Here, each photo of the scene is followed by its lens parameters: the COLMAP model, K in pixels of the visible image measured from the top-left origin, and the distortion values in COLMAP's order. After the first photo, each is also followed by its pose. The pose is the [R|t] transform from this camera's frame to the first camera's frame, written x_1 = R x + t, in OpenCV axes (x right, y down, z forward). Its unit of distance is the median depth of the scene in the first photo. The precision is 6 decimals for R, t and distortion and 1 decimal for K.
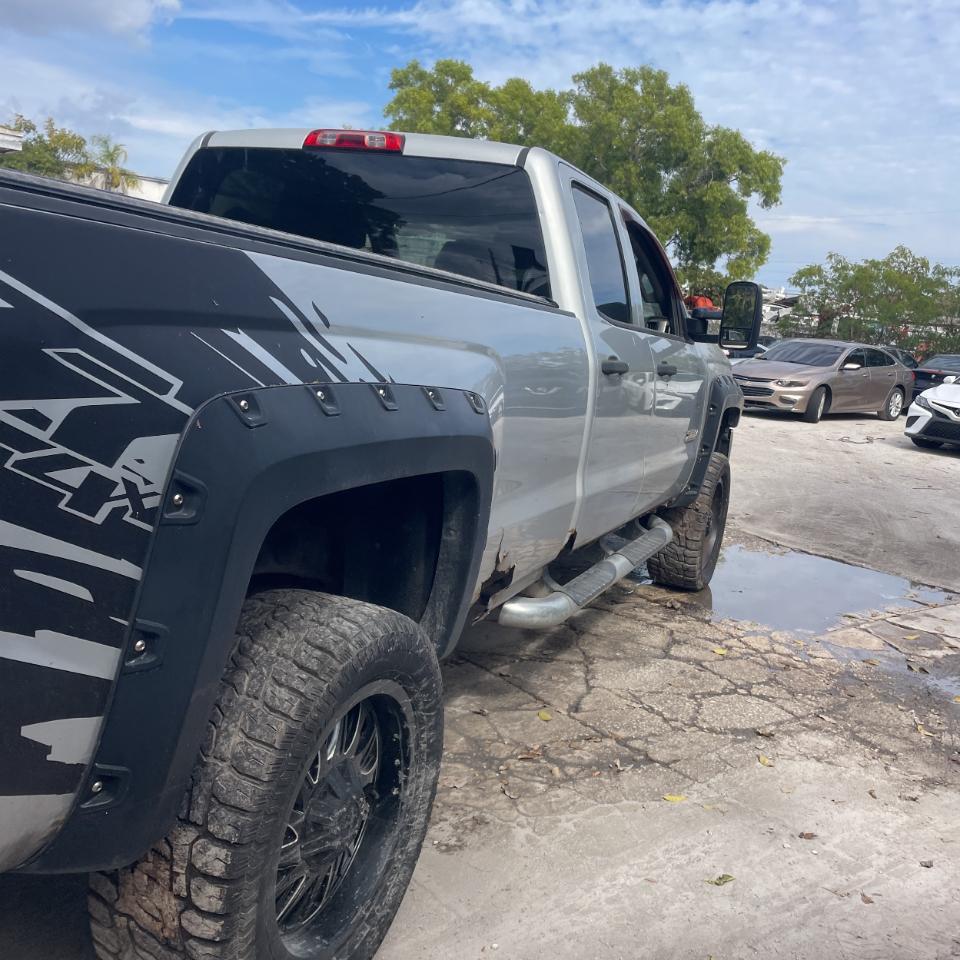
lens RADIAL K [[969.1, 0, 483.3], [0, 969.1, 484.2], [0, 0, 1]] dist [0.047458, 0.000000]
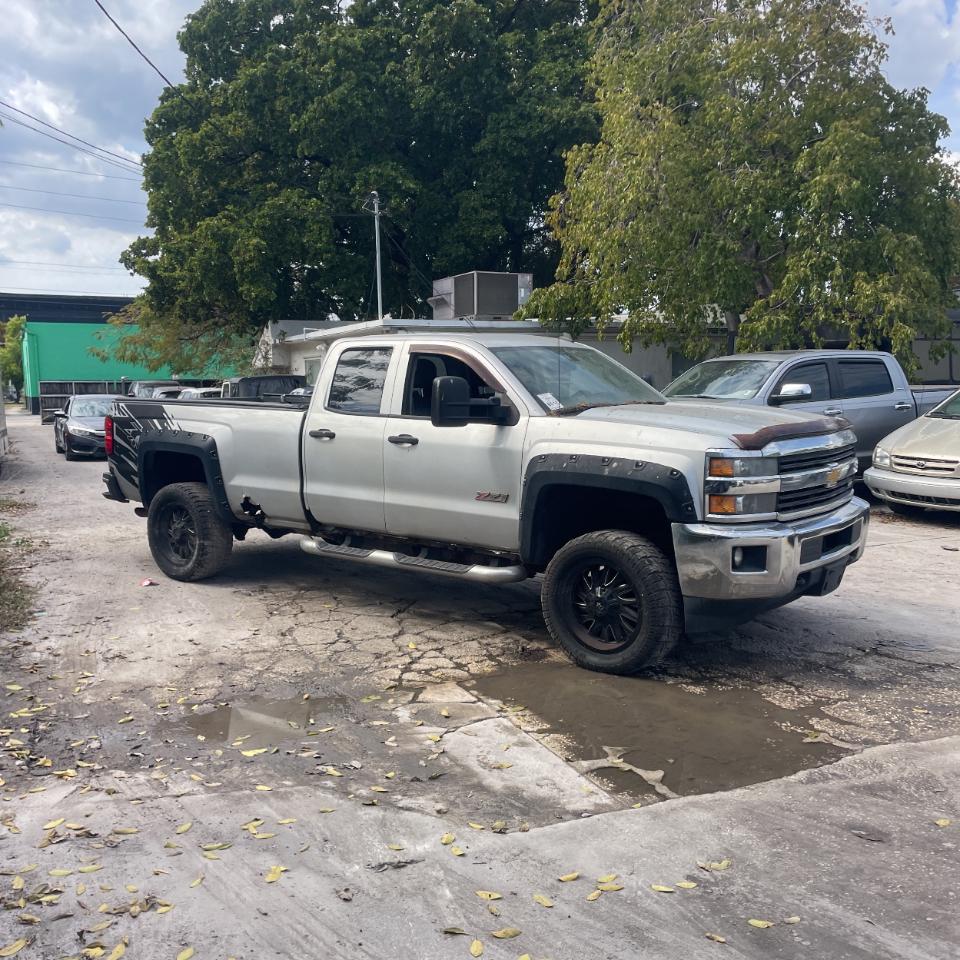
lens RADIAL K [[969.1, 0, 473.3], [0, 969.1, 480.1], [0, 0, 1]] dist [0.047458, 0.000000]
pose [[-0.261565, -0.006021, -0.965167, 1.789955], [-0.187203, 0.981308, 0.044611, -0.156021], [0.946857, 0.192351, -0.257803, 1.624422]]
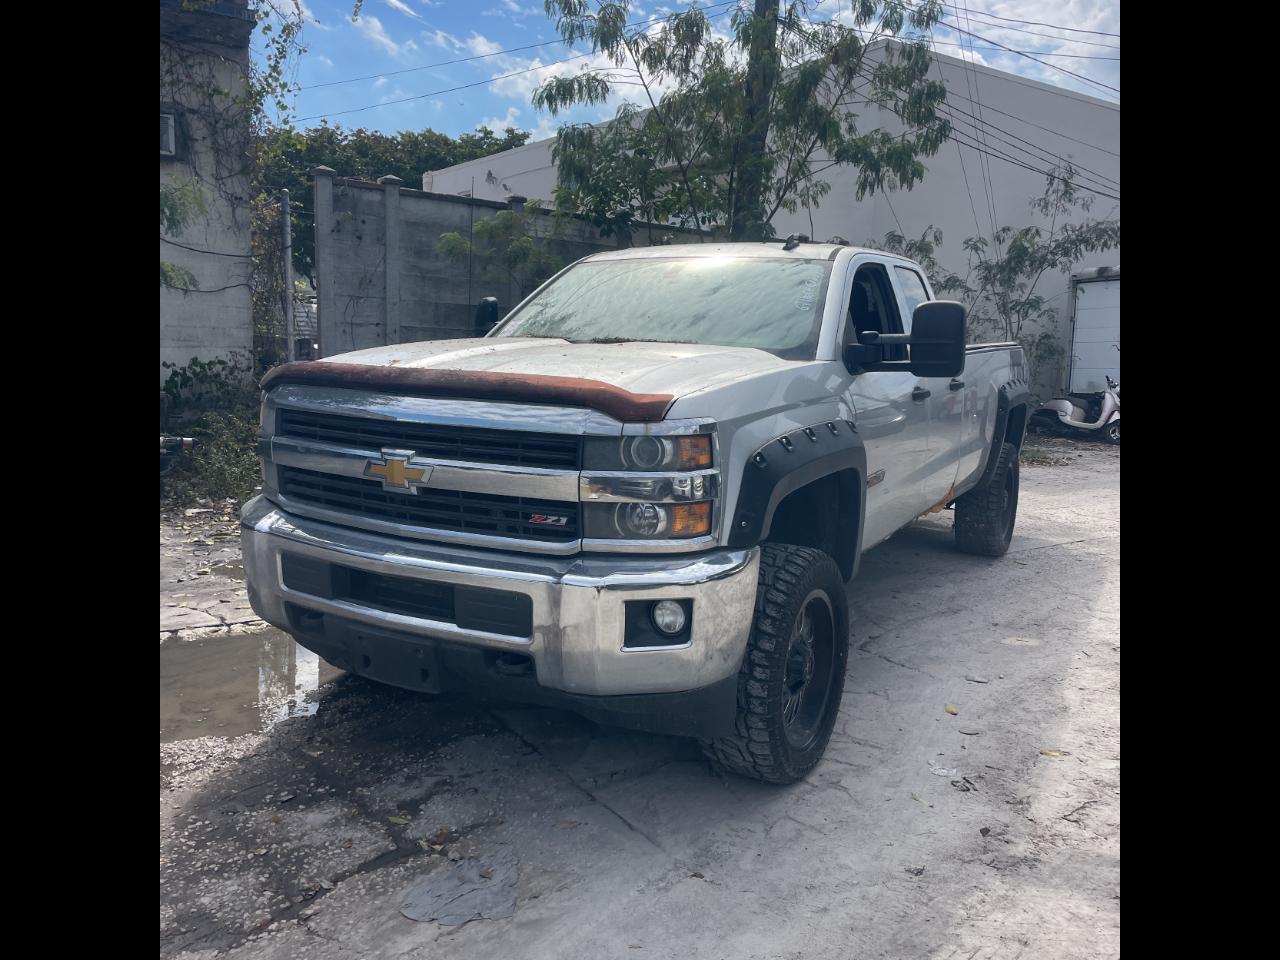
lens RADIAL K [[970.8, 0, 660.9], [0, 970.8, 472.9], [0, 0, 1]] dist [0.070227, -0.014294]
pose [[-0.985324, -0.153868, 0.073897, -0.051857], [-0.122246, 0.938253, 0.323633, -0.479015], [-0.119130, 0.309850, -0.943293, 2.477908]]
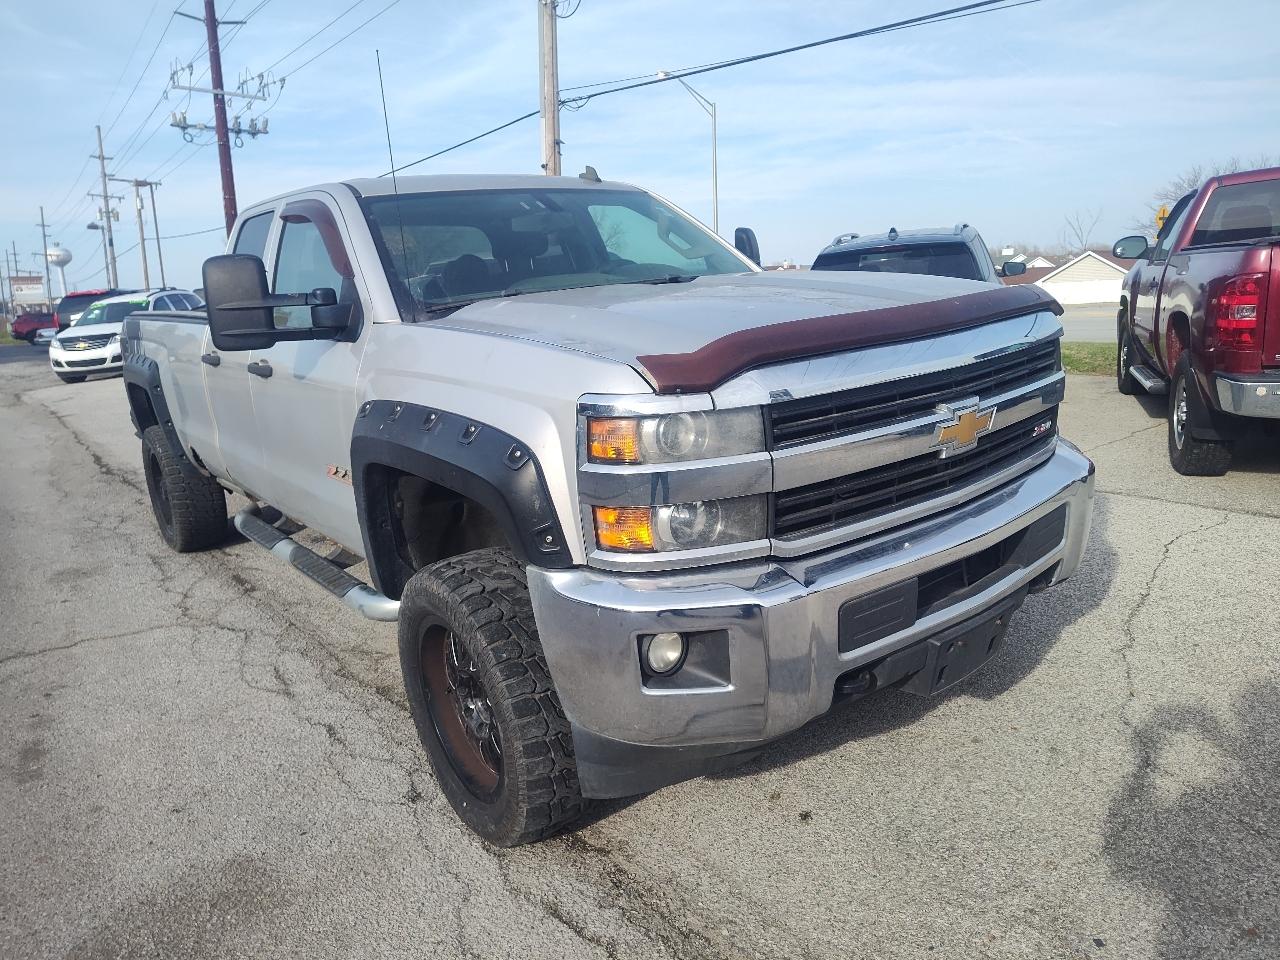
lens RADIAL K [[874.0, 0, 642.8], [0, 874.0, 476.2], [0, 0, 1]] dist [0.046297, -0.050636]
pose [[-0.474342, 0.133533, -0.870154, 0.825854], [-0.123664, 0.968521, 0.216040, -0.266663], [0.871612, 0.210084, -0.442897, 1.837633]]
